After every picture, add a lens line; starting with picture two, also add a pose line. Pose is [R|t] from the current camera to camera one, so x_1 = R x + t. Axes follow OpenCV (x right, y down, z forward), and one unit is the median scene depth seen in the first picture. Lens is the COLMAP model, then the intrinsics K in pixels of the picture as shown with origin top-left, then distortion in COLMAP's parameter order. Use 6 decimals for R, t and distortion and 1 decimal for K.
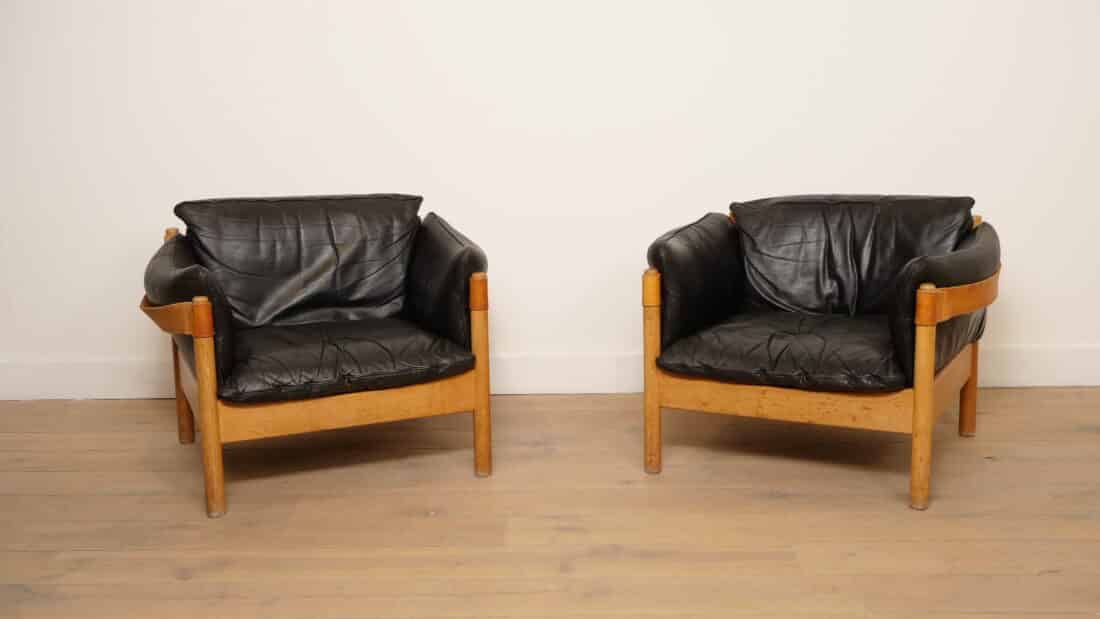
lens RADIAL K [[1301.9, 0, 550.0], [0, 1301.9, 309.5], [0, 0, 1]] dist [0.028113, 0.026101]
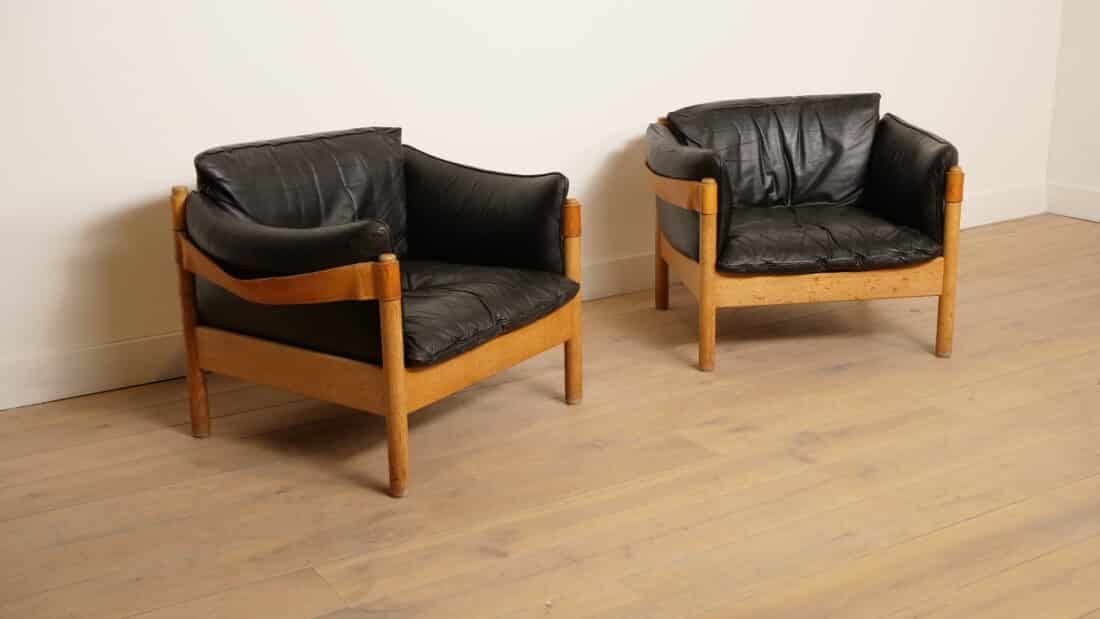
lens RADIAL K [[1301.9, 0, 550.0], [0, 1301.9, 309.5], [0, 0, 1]] dist [0.028113, 0.026101]
pose [[0.835032, -0.146781, 0.530261, -0.619448], [0.111500, 0.988905, 0.098153, -0.045352], [-0.538785, -0.022837, 0.842134, 0.185229]]
